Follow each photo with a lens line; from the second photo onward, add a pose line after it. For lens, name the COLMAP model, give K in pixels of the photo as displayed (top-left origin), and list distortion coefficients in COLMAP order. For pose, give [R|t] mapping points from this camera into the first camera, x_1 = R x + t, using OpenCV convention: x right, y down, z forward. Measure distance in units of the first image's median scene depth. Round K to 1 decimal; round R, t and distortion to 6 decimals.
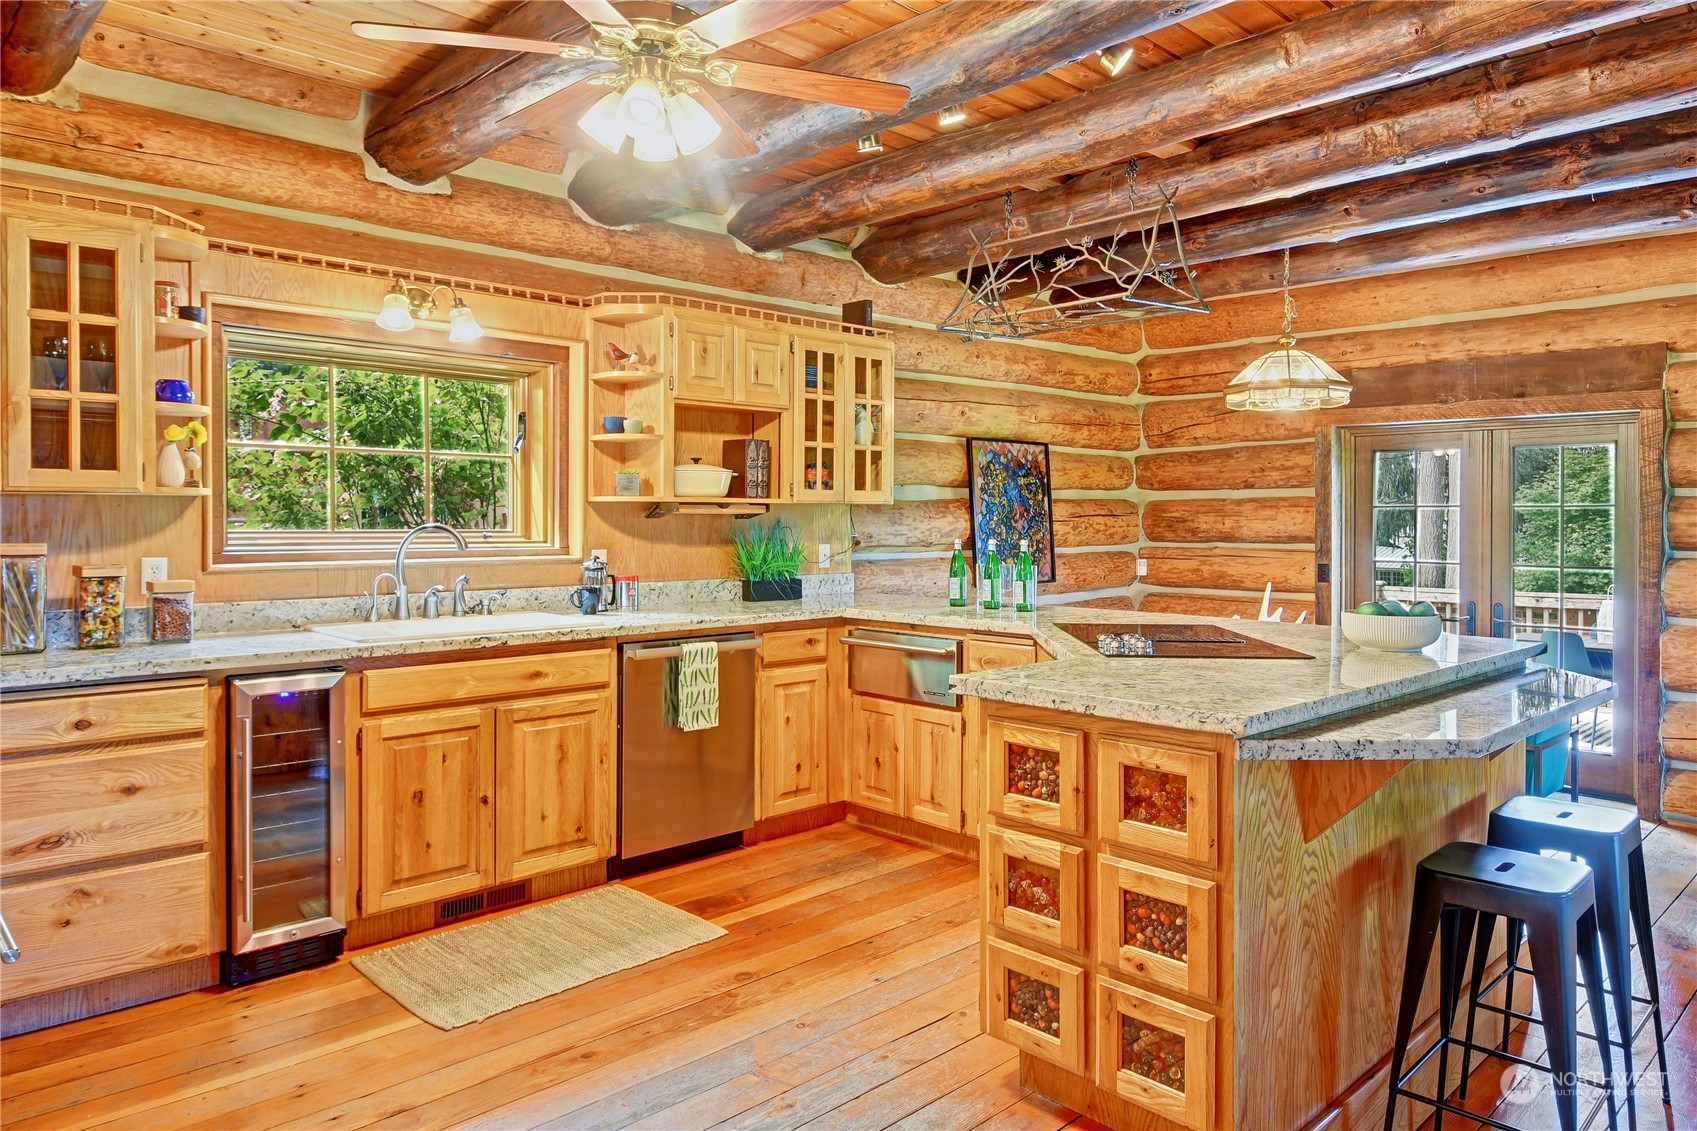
lens RADIAL K [[1062.4, 0, 847.9], [0, 1062.4, 550.9], [0, 0, 1]] dist [-0.005971, -0.003831]
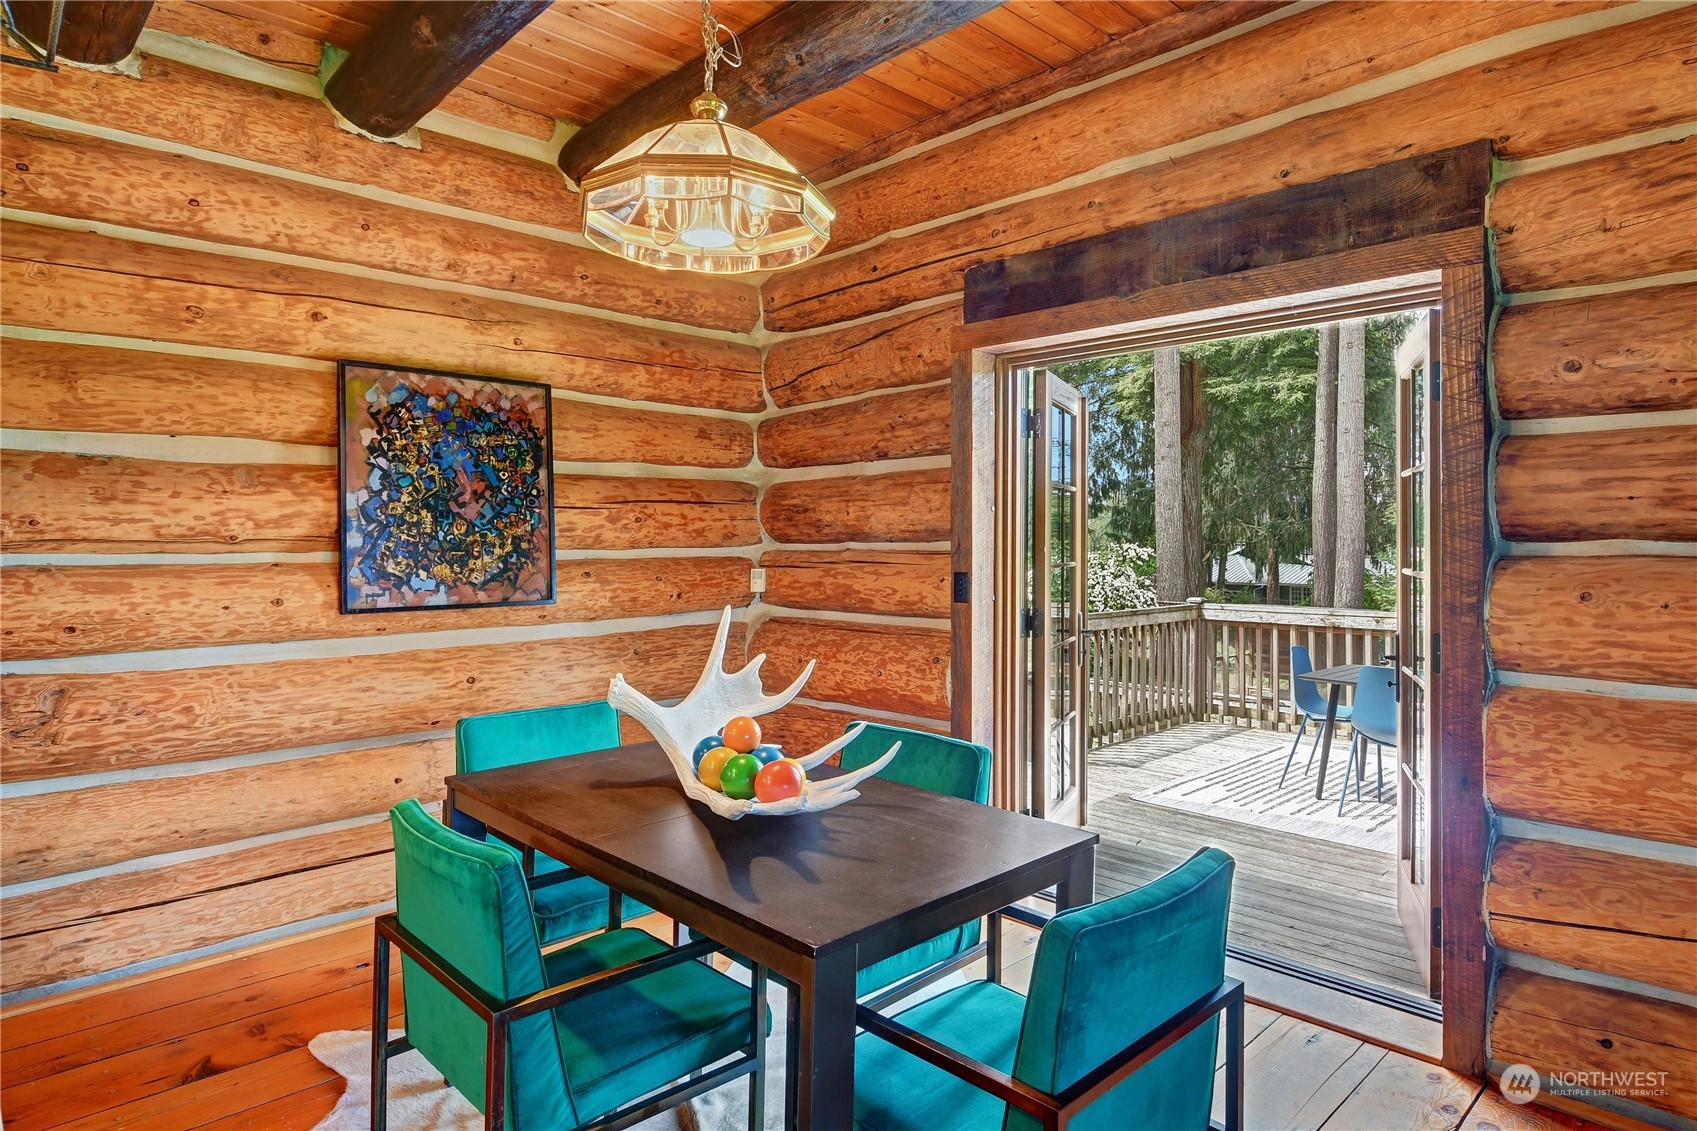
lens RADIAL K [[946.9, 0, 846.7], [0, 946.9, 558.7], [0, 0, 1]] dist [-0.002347, -0.002864]
pose [[0.999841, -0.002489, 0.017646, 0.384524], [0.002701, 0.999924, -0.012014, 0.010772], [-0.017615, 0.012060, 0.999772, 0.465777]]
